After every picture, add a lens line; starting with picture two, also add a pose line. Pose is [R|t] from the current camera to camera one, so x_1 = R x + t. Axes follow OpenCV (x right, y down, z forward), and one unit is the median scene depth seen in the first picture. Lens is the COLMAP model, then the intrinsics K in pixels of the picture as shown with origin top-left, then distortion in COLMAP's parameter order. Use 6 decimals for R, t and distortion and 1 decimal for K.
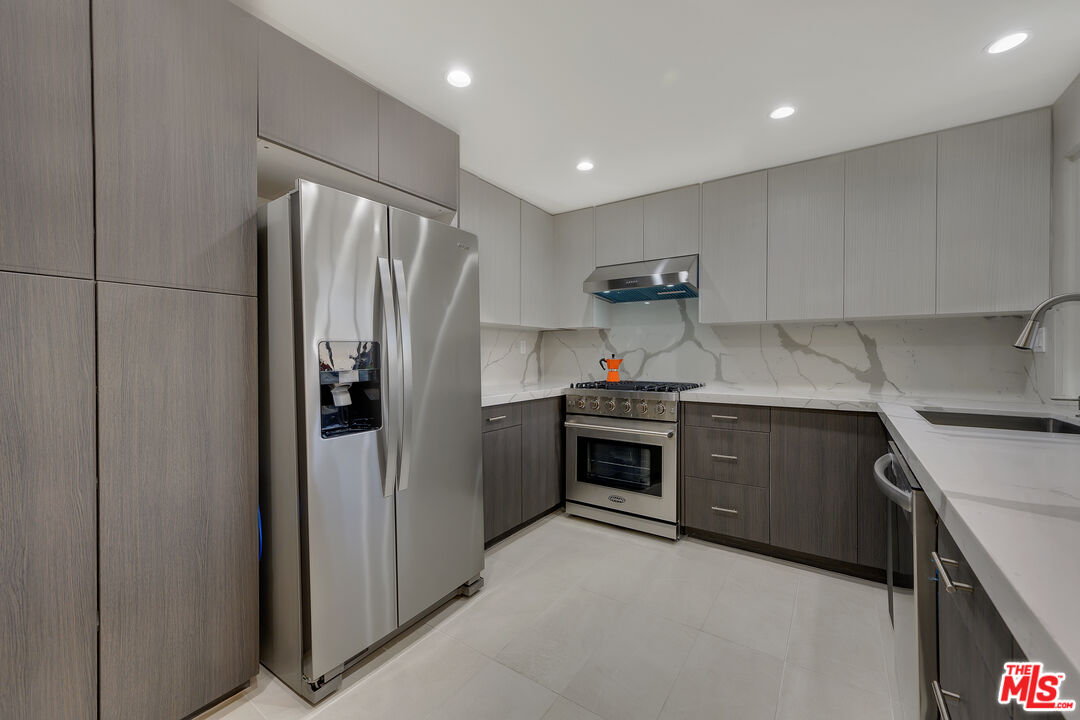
lens RADIAL K [[431.9, 0, 539.5], [0, 431.9, 360.8], [0, 0, 1]] dist [0.014729, 0.000072]
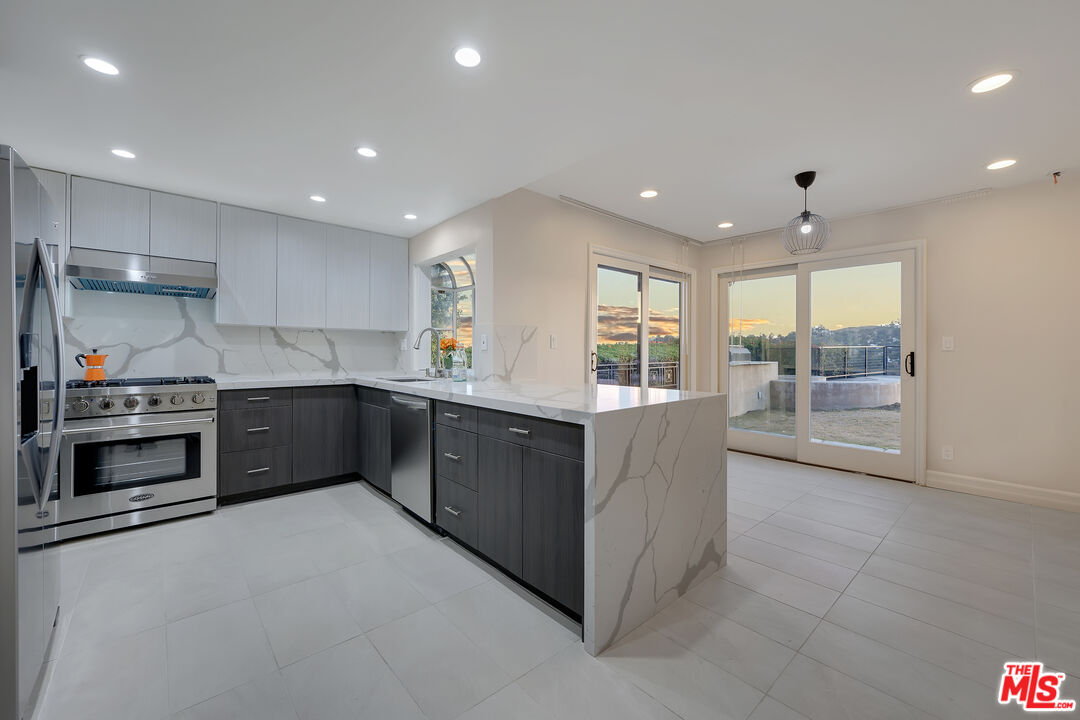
lens RADIAL K [[431.9, 0, 539.0], [0, 431.9, 353.5], [0, 0, 1]] dist [0.014729, 0.000072]
pose [[0.242737, -0.002653, 0.970088, -0.559968], [0.007451, 0.999972, 0.000870, -0.000298], [-0.970063, 0.007017, 0.242750, -0.116251]]
